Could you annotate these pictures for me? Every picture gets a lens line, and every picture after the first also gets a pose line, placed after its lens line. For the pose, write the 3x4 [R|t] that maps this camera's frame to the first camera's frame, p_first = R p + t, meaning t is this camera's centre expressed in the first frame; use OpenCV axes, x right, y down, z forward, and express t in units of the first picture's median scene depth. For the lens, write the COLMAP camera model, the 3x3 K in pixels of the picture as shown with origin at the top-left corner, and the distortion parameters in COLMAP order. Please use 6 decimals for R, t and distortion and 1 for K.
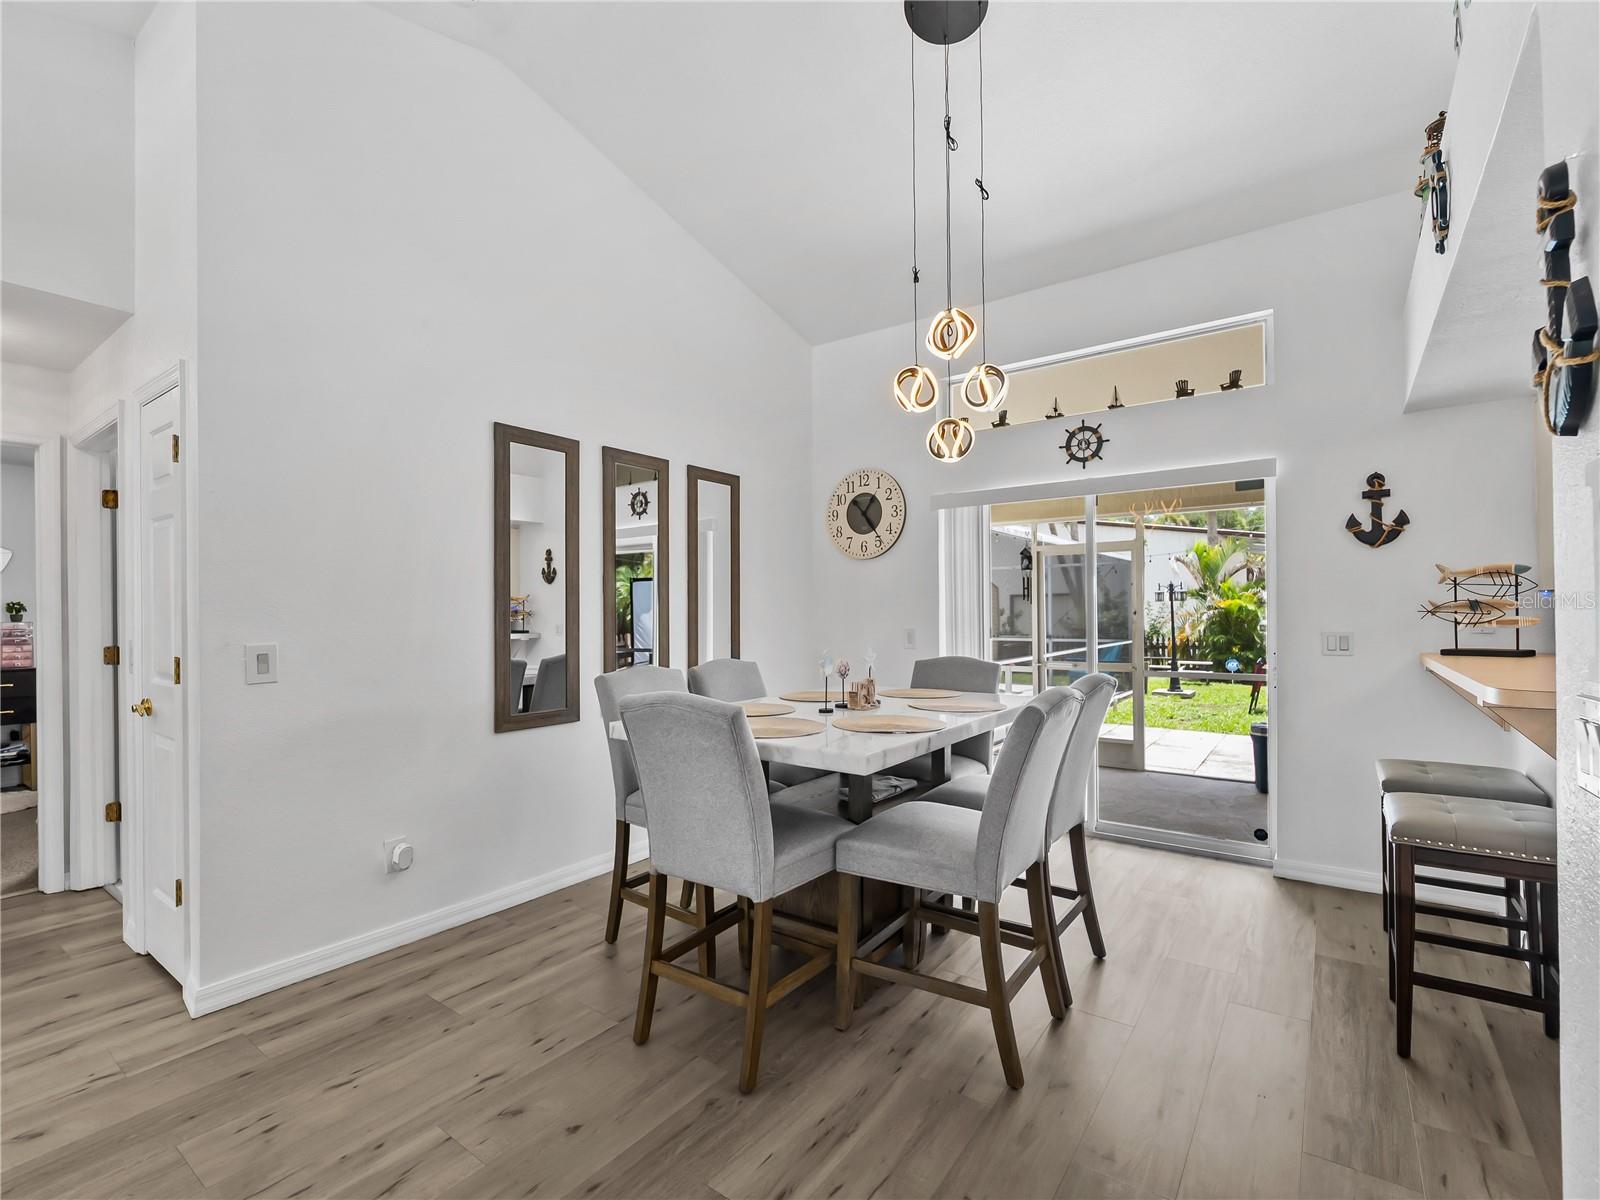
lens RADIAL K [[730.0, 0, 806.3], [0, 730.0, 607.8], [0, 0, 1]] dist [-0.000695, -0.003055]
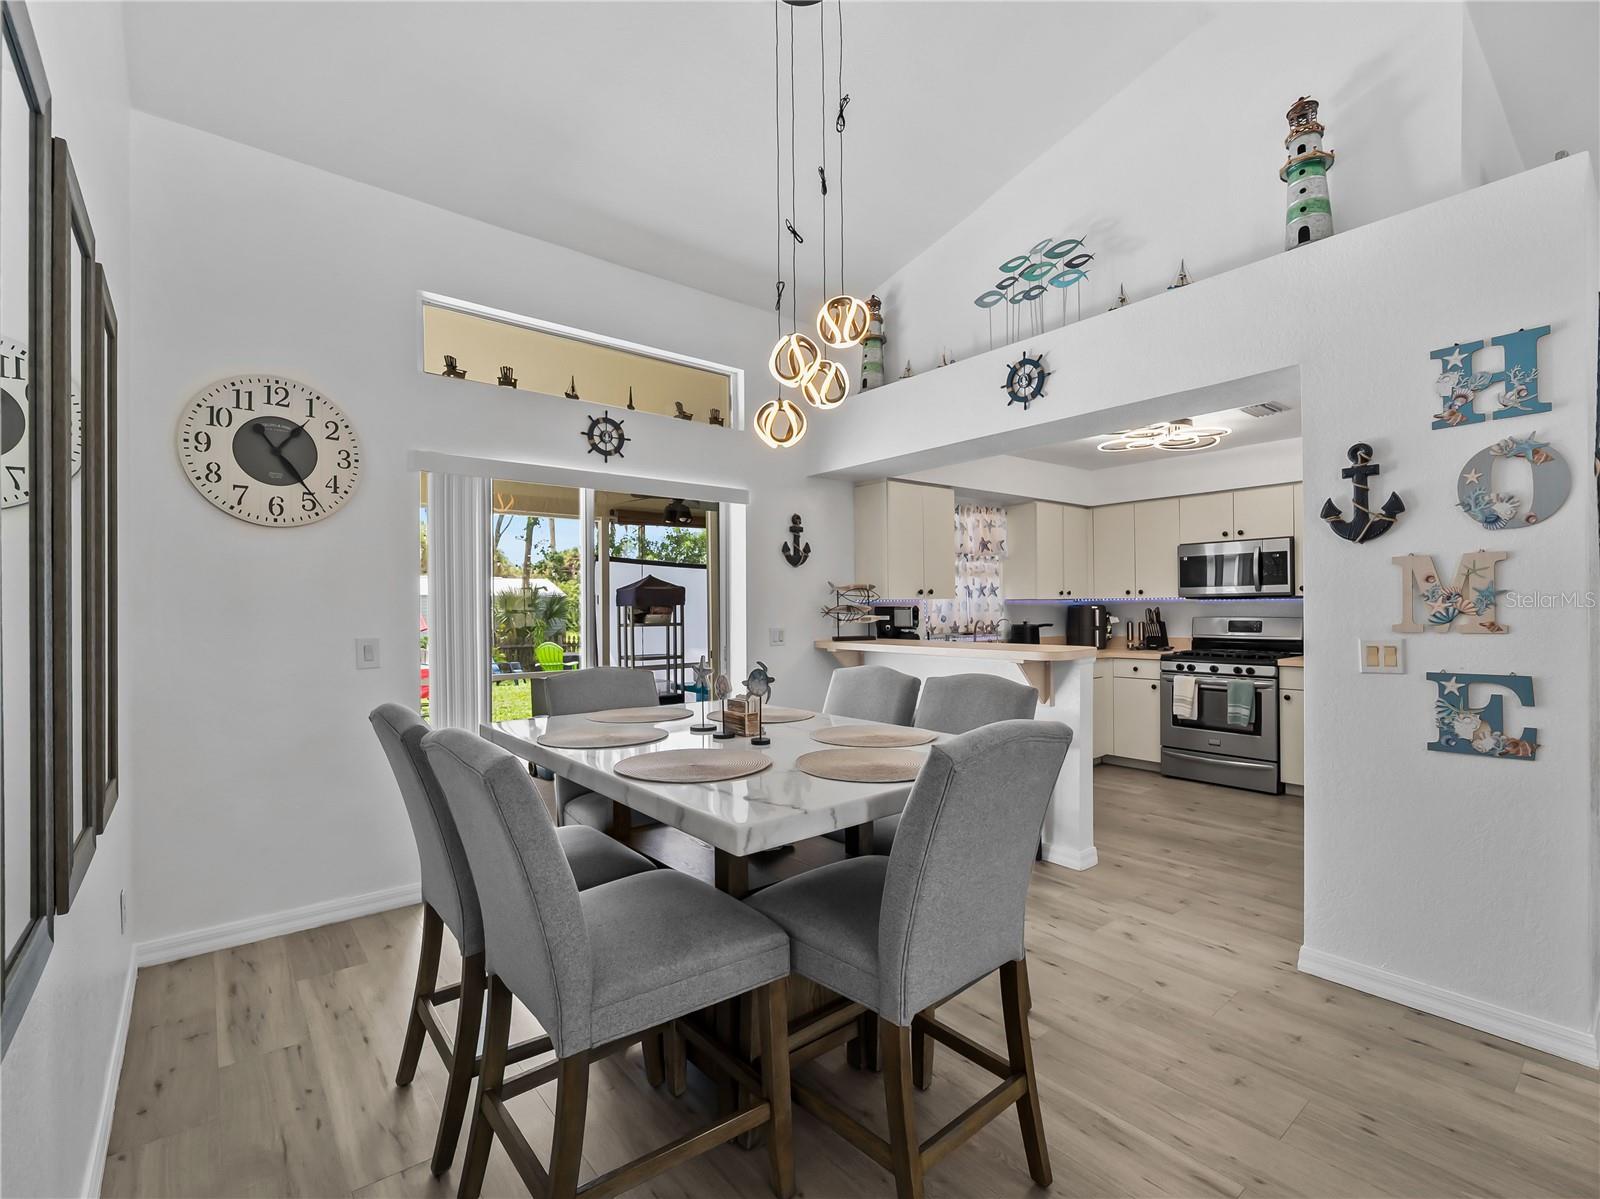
lens RADIAL K [[730.0, 0, 804.1], [0, 730.0, 609.9], [0, 0, 1]] dist [-0.000695, -0.003055]
pose [[0.251766, 0.005186, 0.967774, -0.473110], [-0.000799, 0.999986, -0.005151, 0.005735], [-0.967788, 0.000523, 0.251767, 0.514314]]
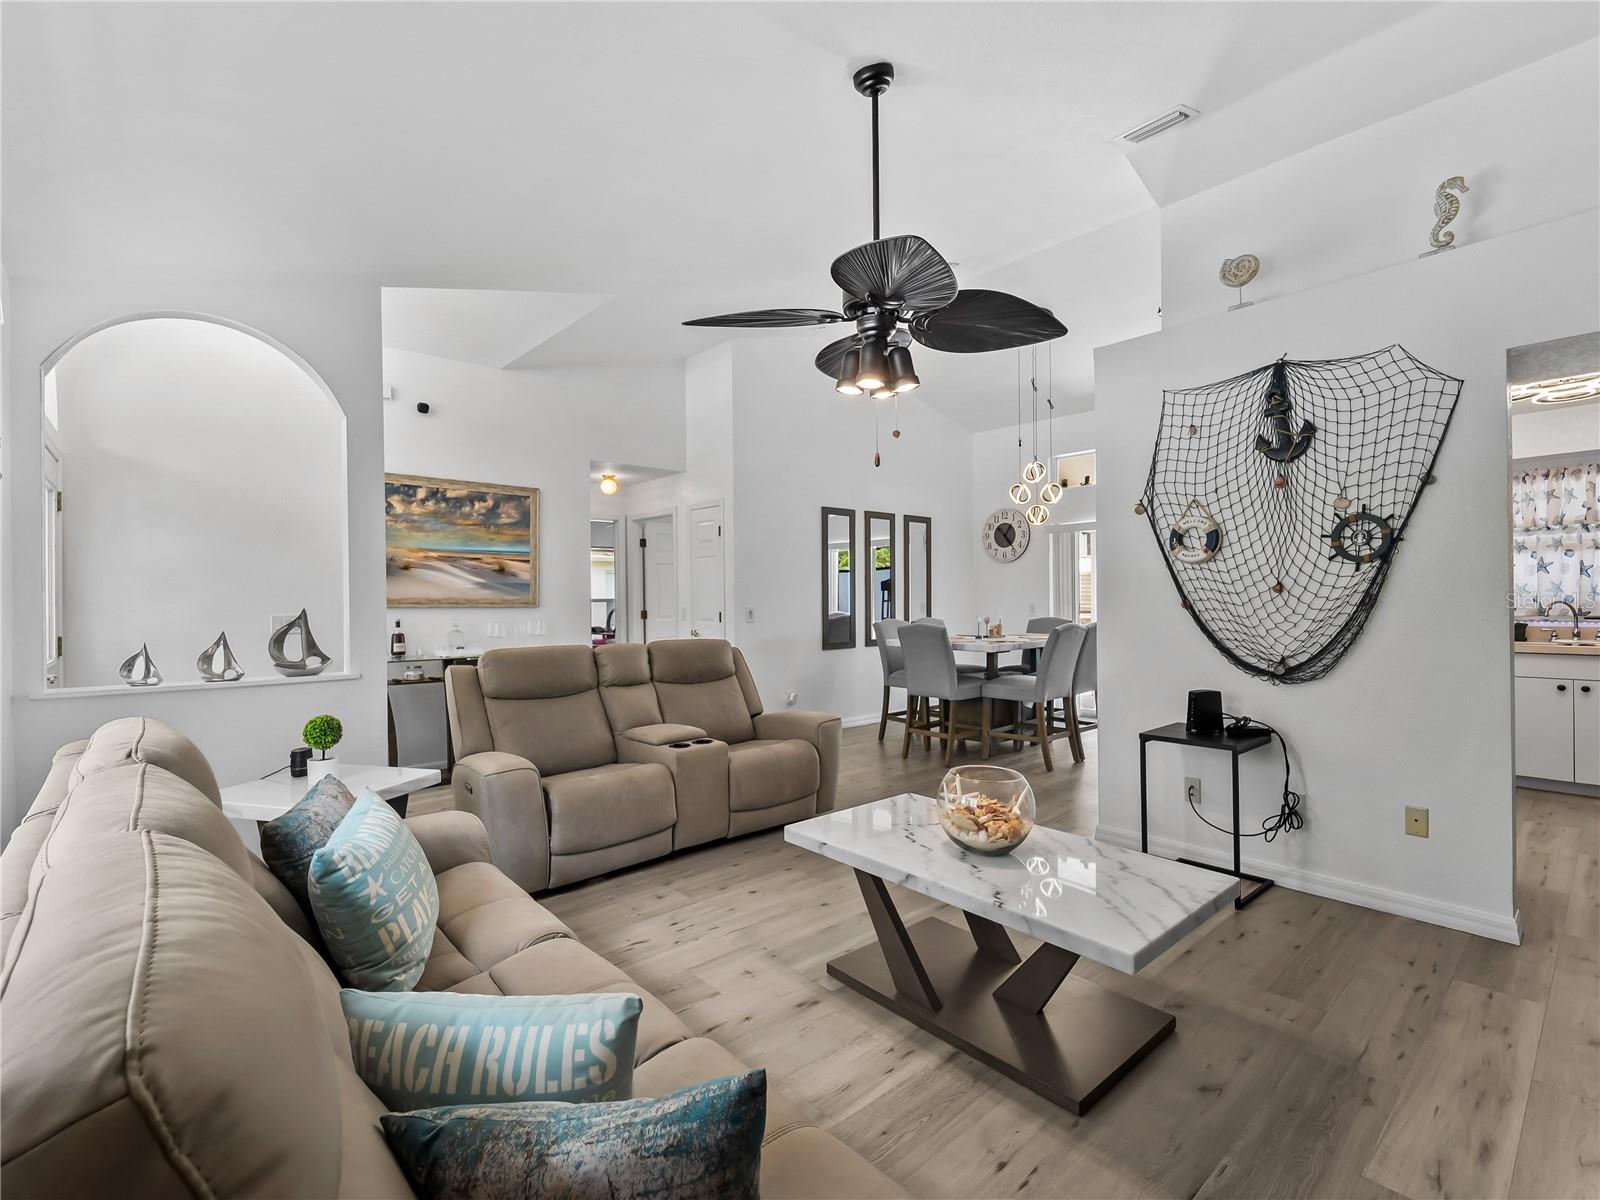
lens RADIAL K [[730.0, 0, 802.2], [0, 730.0, 594.6], [0, 0, 1]] dist [-0.000695, -0.003055]
pose [[0.974952, -0.001418, -0.222410, -0.002470], [0.002902, 0.999976, 0.006348, -0.005389], [0.222396, -0.006834, 0.974932, -0.894767]]
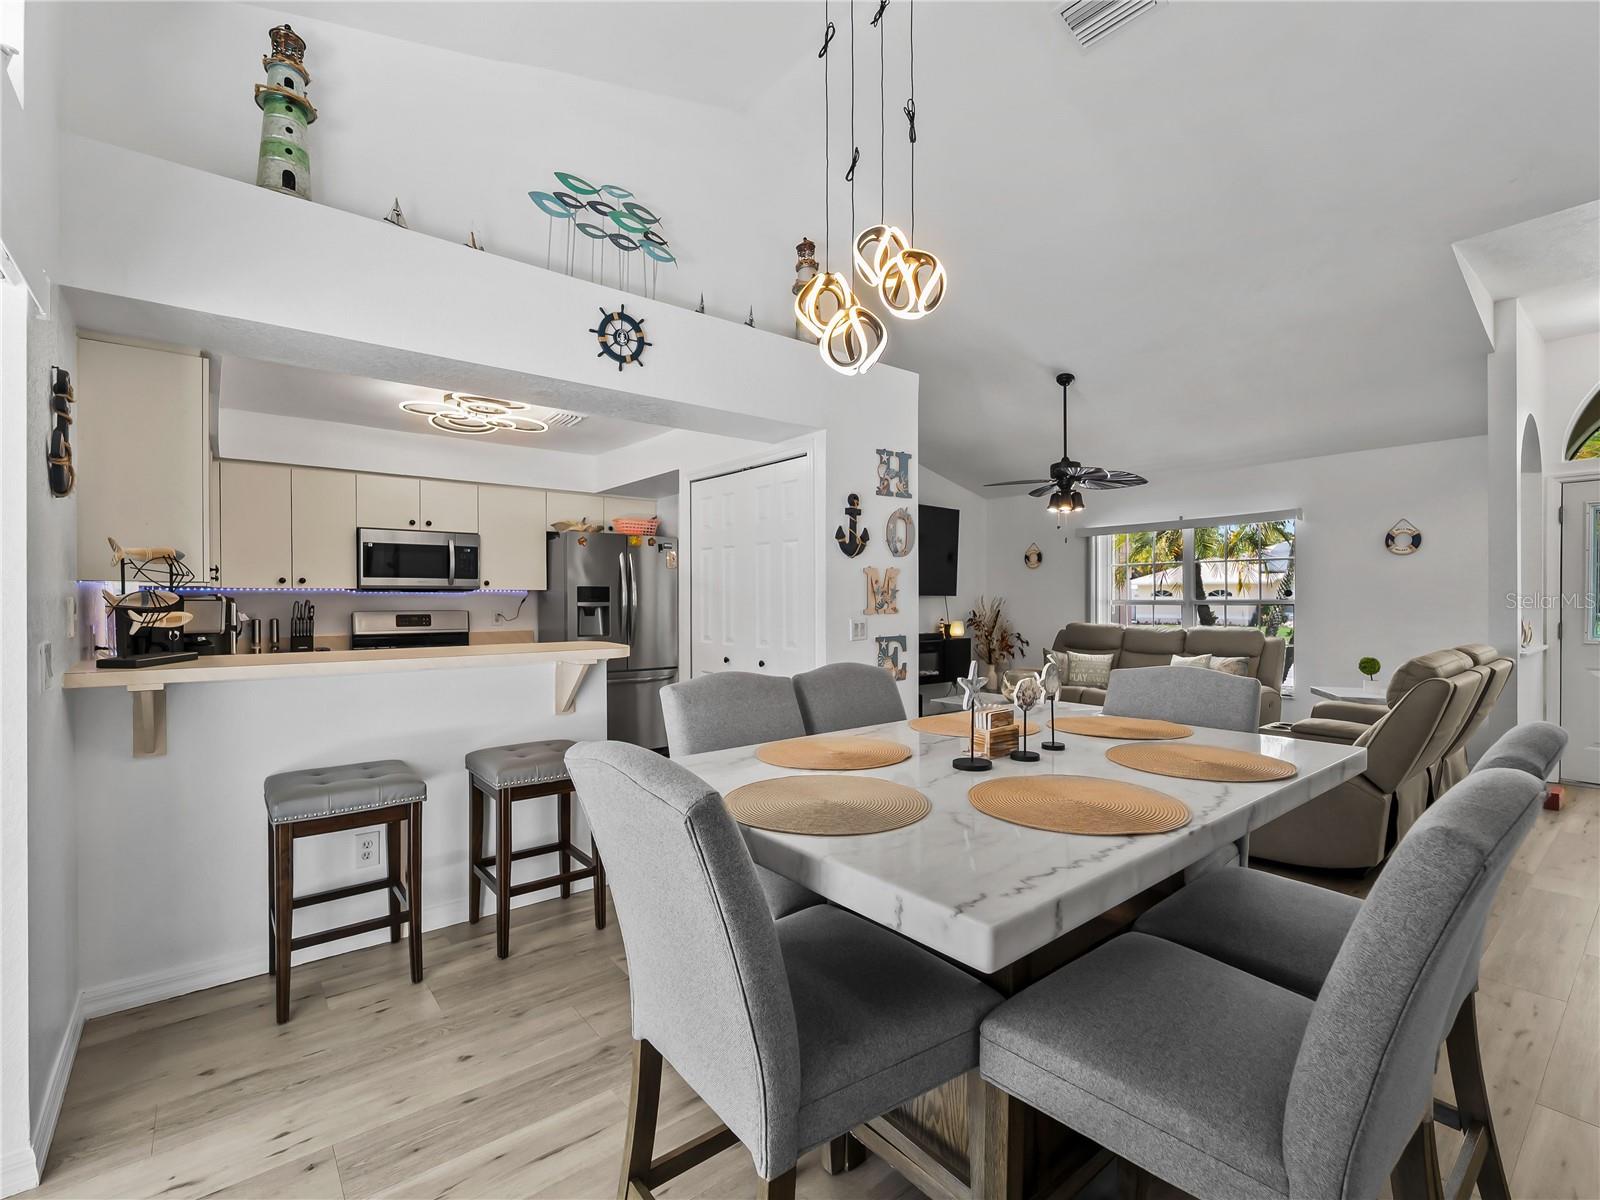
lens RADIAL K [[728.2, 0, 798.0], [0, 728.2, 601.9], [0, 0, 1]] dist [-0.008914, -0.000354]
pose [[-0.965116, 0.009334, 0.261655, 0.049899], [0.008109, 0.999951, -0.005763, 0.008973], [-0.261696, -0.003440, -0.965144, 1.144633]]
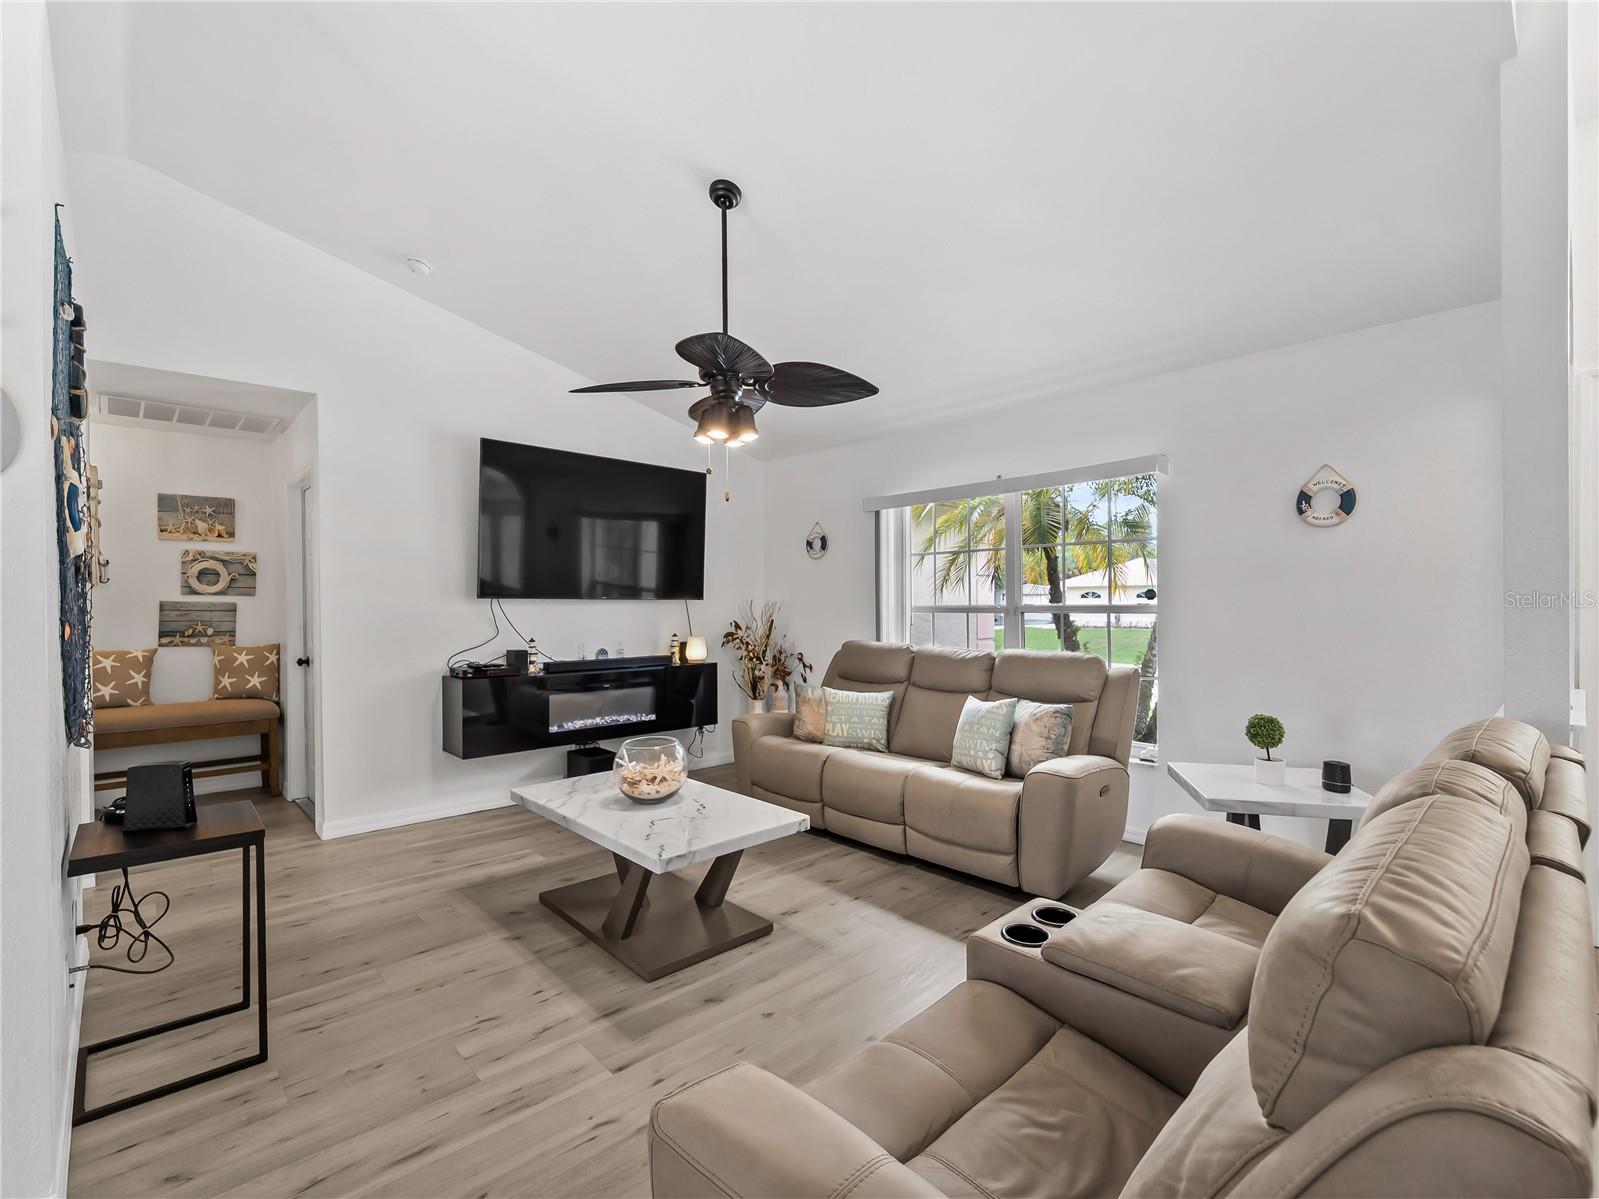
lens RADIAL K [[729.6, 0, 817.2], [0, 729.6, 601.7], [0, 0, 1]] dist [-0.000695, -0.003055]
pose [[-0.983163, 0.012794, 0.182281, -0.294745], [0.011364, 0.999896, -0.008888, 0.003234], [-0.182376, -0.006667, -0.983206, 0.409932]]
